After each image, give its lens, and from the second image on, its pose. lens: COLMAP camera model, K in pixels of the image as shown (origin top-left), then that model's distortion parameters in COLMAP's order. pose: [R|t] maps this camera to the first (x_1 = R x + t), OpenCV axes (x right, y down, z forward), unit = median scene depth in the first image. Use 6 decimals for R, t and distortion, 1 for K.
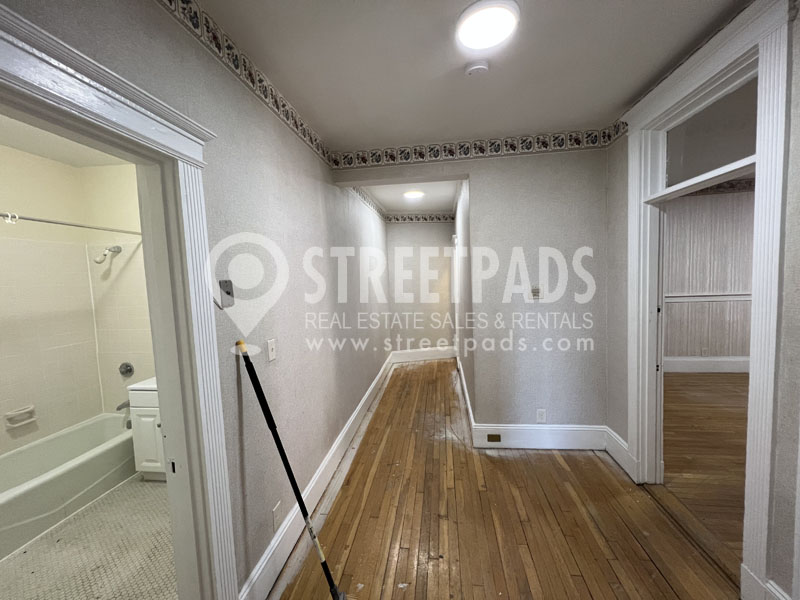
lens RADIAL K [[318.9, 0, 397.4], [0, 318.9, 298.3], [0, 0, 1]] dist [0.000895, -0.000570]
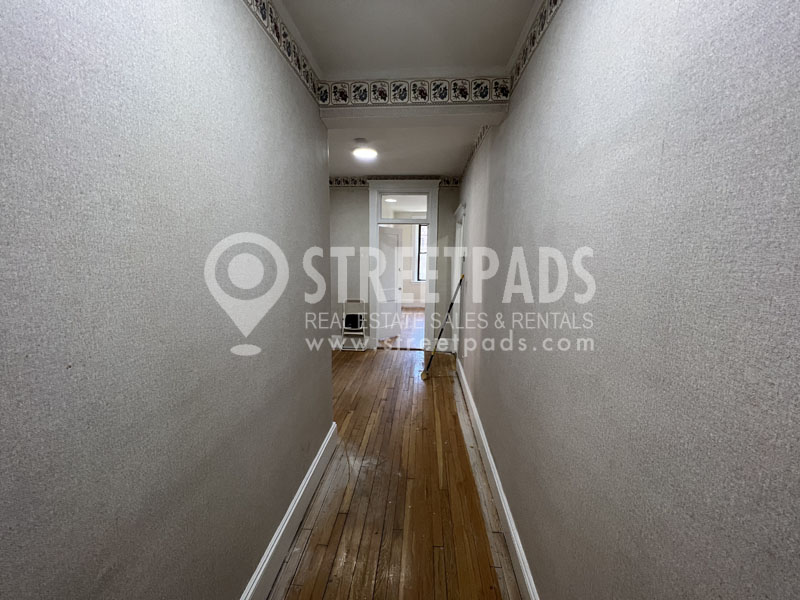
lens RADIAL K [[318.9, 0, 397.4], [0, 318.9, 298.3], [0, 0, 1]] dist [0.000895, -0.000570]
pose [[-0.997867, 0.039703, -0.051816, 0.109824], [0.027915, 0.977068, 0.211088, -0.139700], [0.059008, 0.209191, -0.976093, 2.017774]]
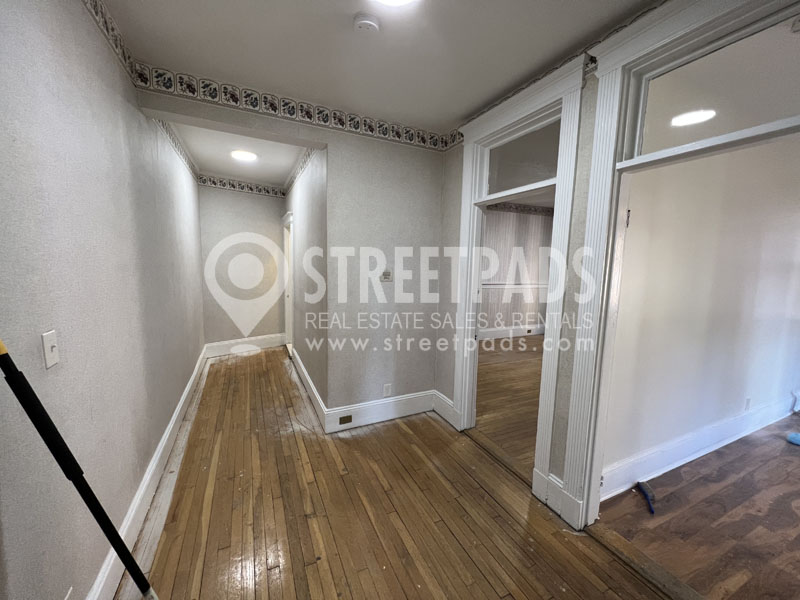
lens RADIAL K [[318.9, 0, 397.4], [0, 318.9, 298.3], [0, 0, 1]] dist [0.000895, -0.000570]
pose [[0.836438, -0.000569, 0.548061, -0.119977], [-0.021586, 0.999189, 0.033983, 0.022524], [-0.547636, -0.040255, 0.835748, 0.101180]]
